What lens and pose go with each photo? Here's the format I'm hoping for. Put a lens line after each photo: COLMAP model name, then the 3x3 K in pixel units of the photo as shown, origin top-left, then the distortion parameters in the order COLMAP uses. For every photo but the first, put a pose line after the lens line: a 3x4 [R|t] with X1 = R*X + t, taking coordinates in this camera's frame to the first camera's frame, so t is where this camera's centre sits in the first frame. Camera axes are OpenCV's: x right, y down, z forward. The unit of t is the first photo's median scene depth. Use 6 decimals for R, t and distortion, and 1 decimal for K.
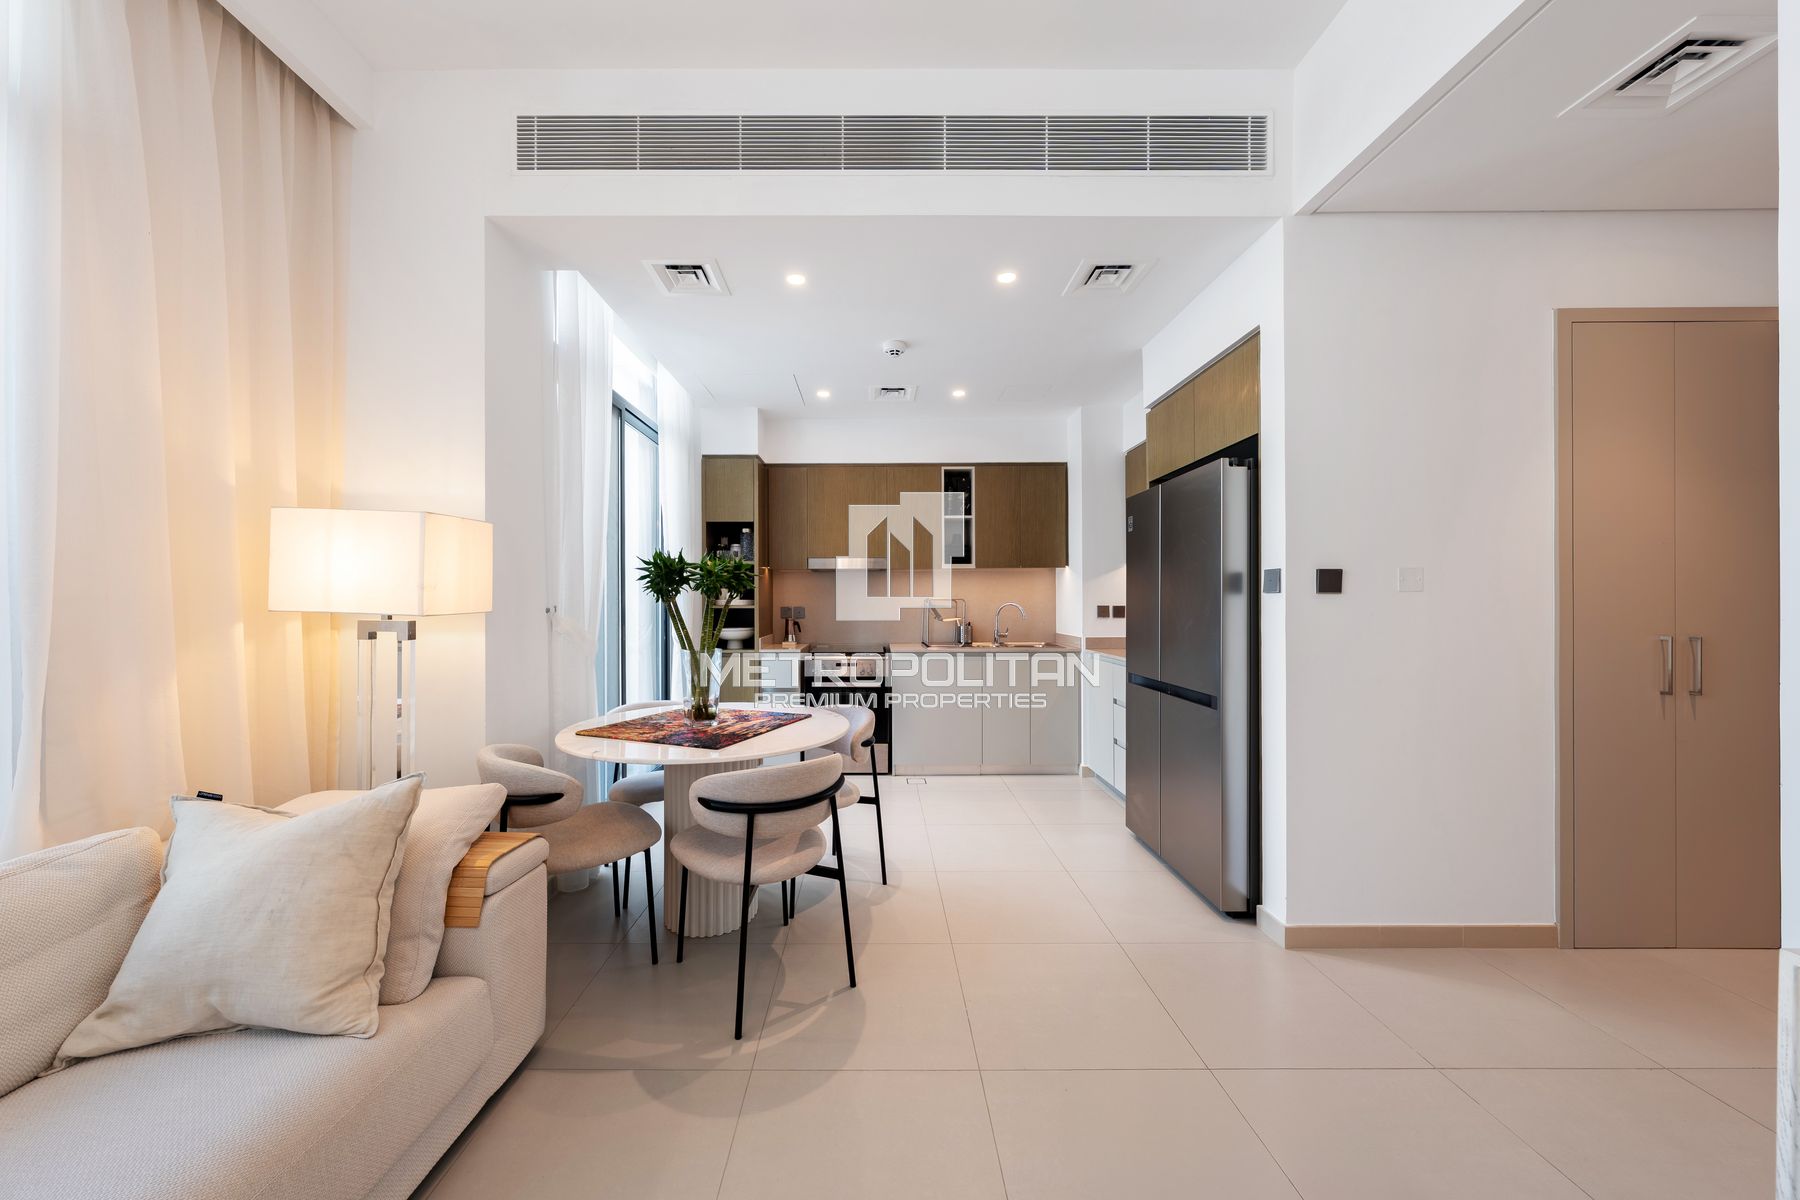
lens RADIAL K [[611.6, 0, 870.4], [0, 611.6, 605.0], [0, 0, 1]] dist [-0.003780, 0.000143]
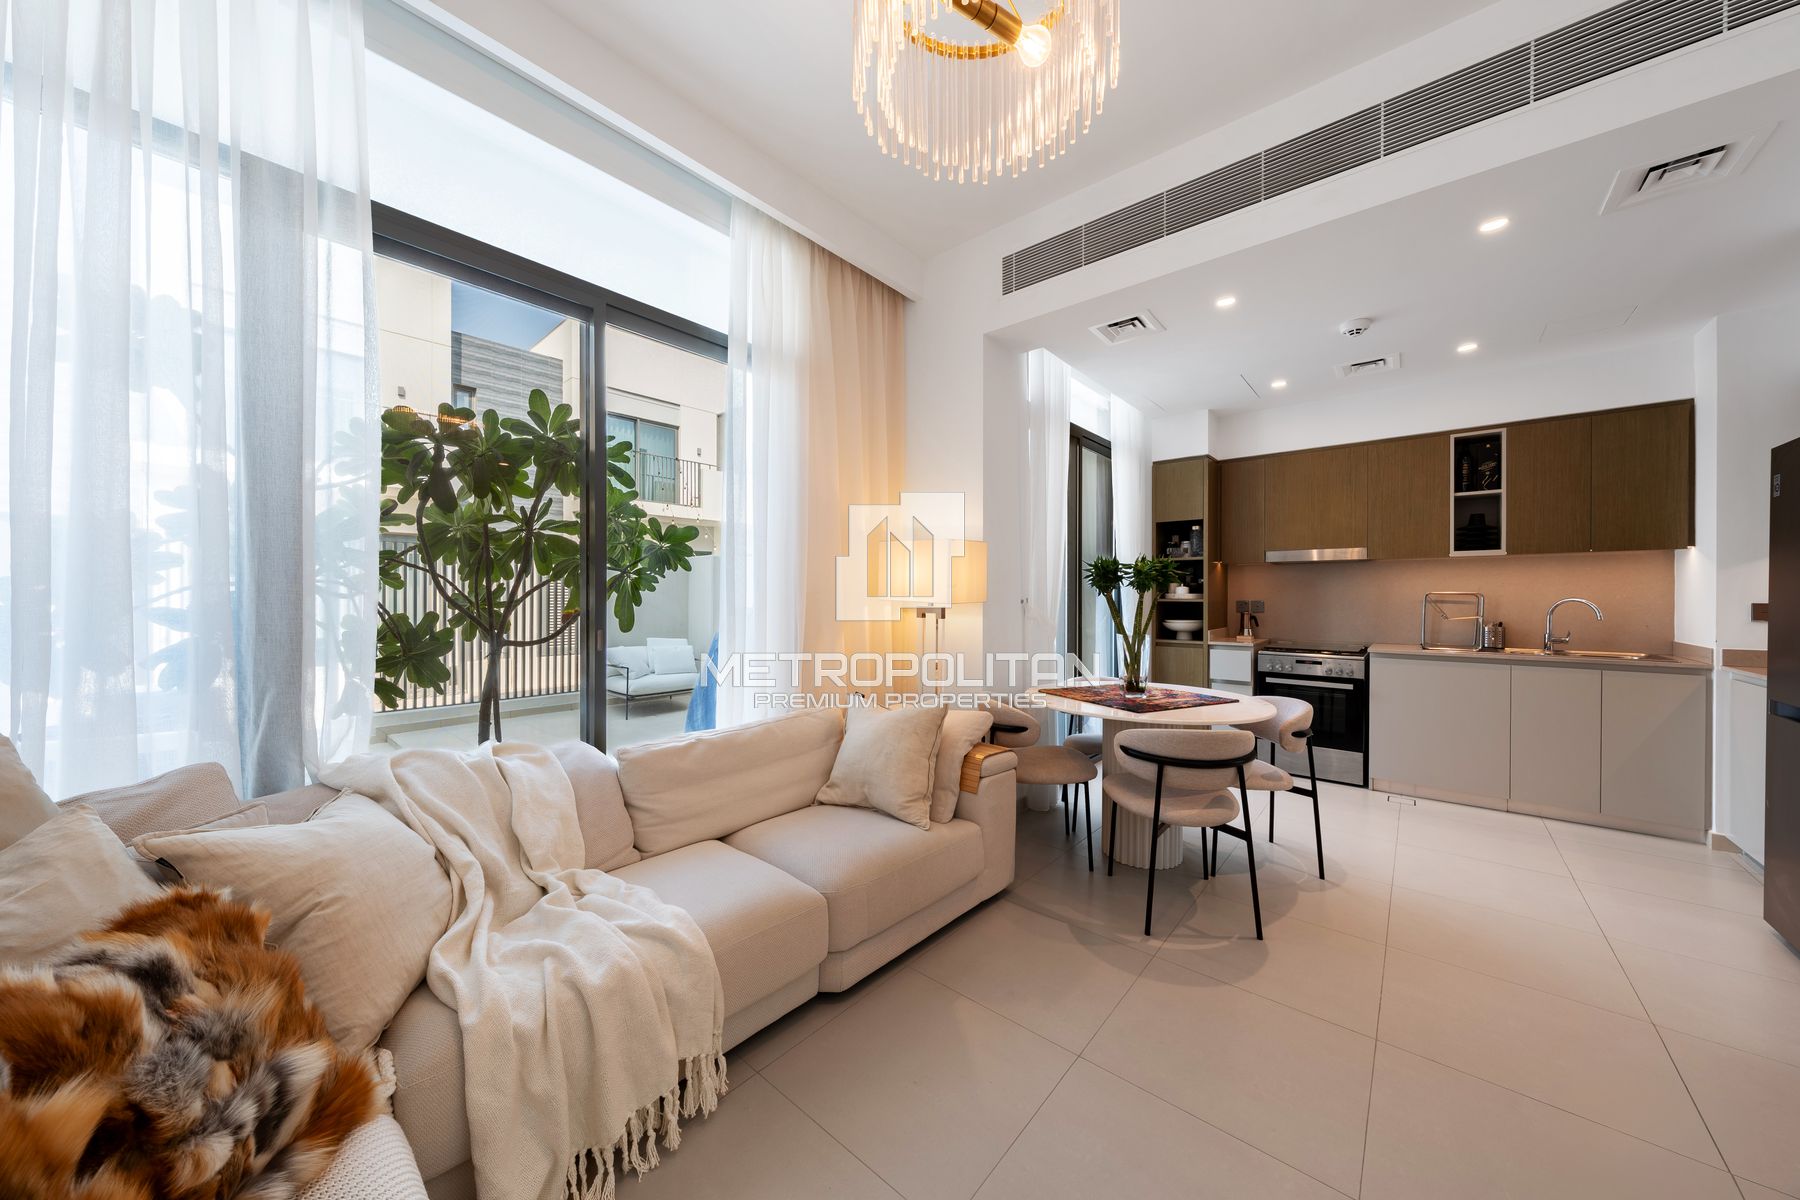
lens RADIAL K [[611.6, 0, 898.4], [0, 611.6, 598.5], [0, 0, 1]] dist [-0.003780, 0.000143]
pose [[0.764717, 0.006431, -0.644334, 0.138478], [-0.006217, 0.999977, 0.002602, 0.000255], [0.644336, 0.002016, 0.764740, -0.216374]]
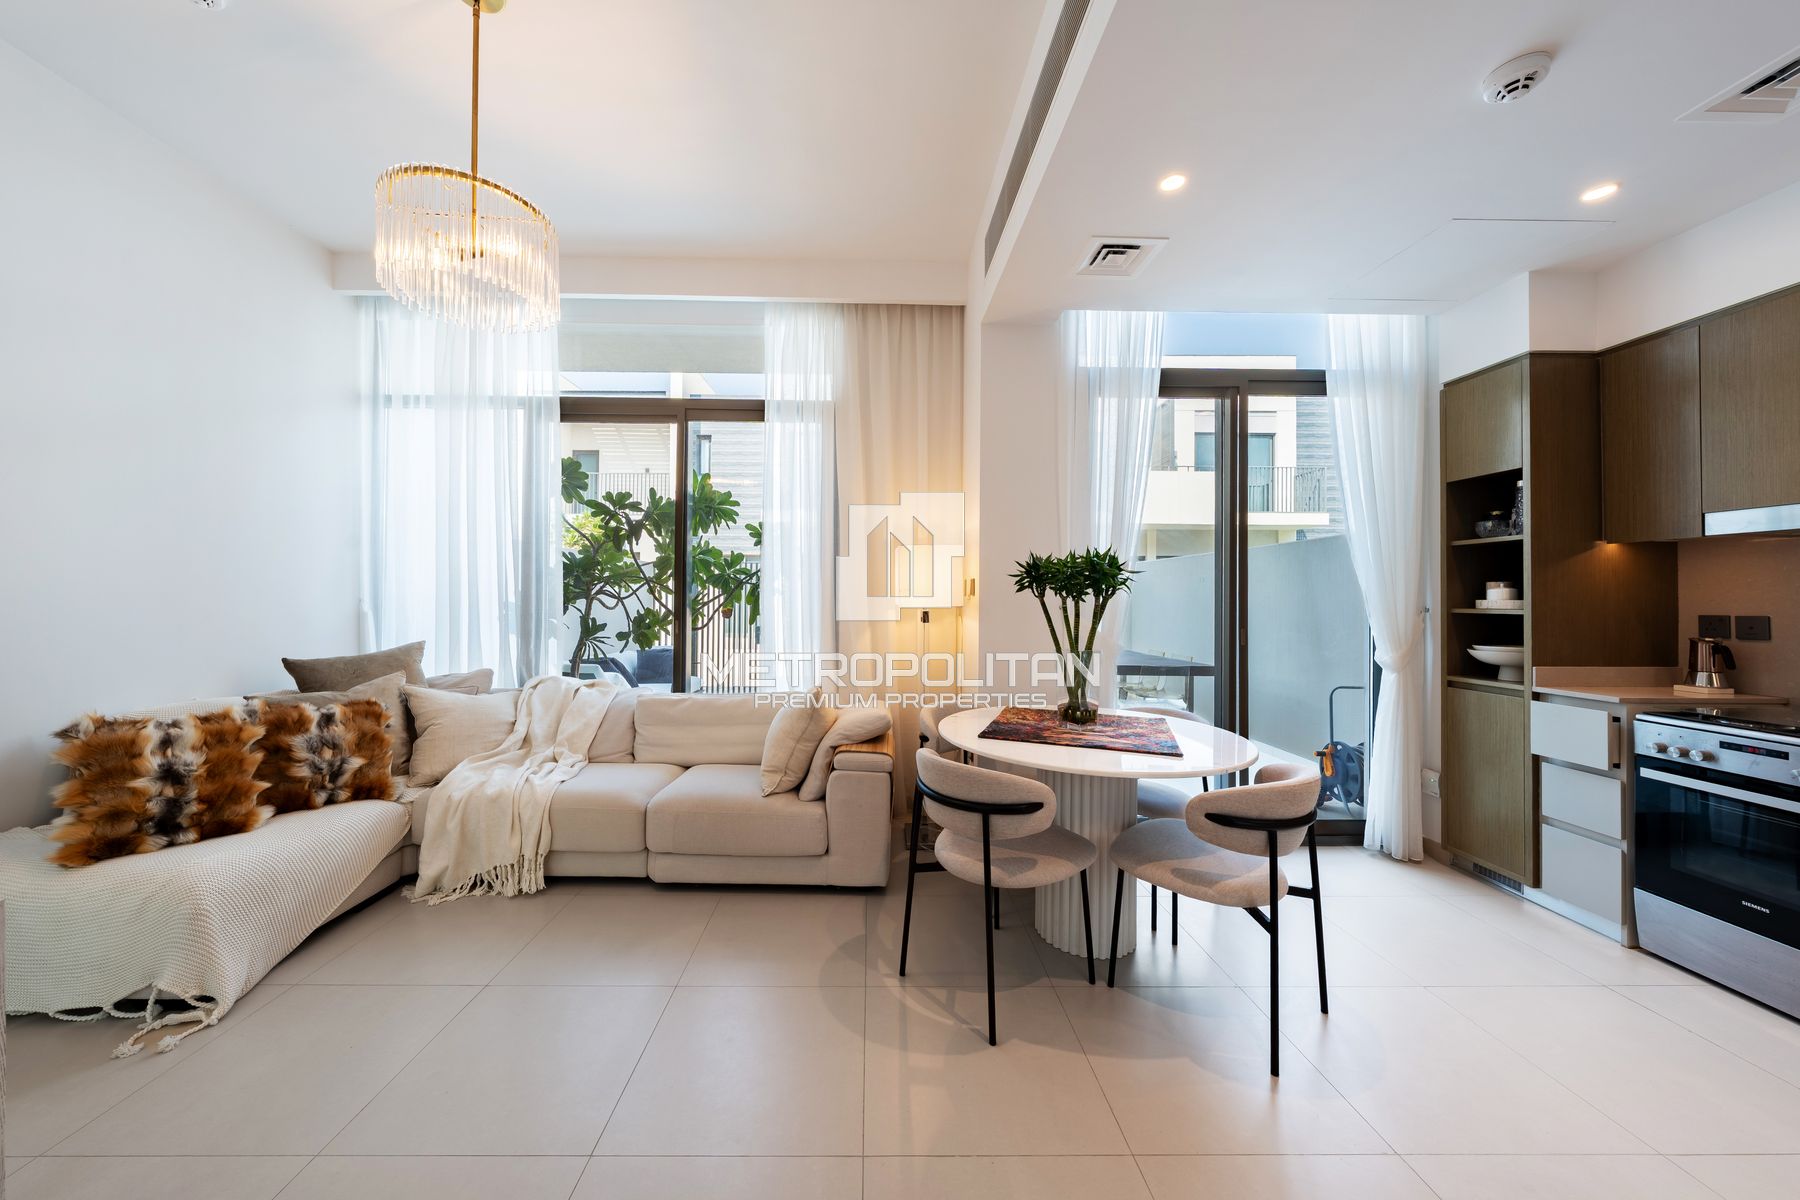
lens RADIAL K [[611.6, 0, 874.9], [0, 611.6, 597.7], [0, 0, 1]] dist [-0.003780, 0.000143]
pose [[0.020814, 0.000379, -0.999783, 0.633536], [-0.011453, 0.999934, 0.000140, -0.006878], [0.999718, 0.011447, 0.020817, 0.612086]]
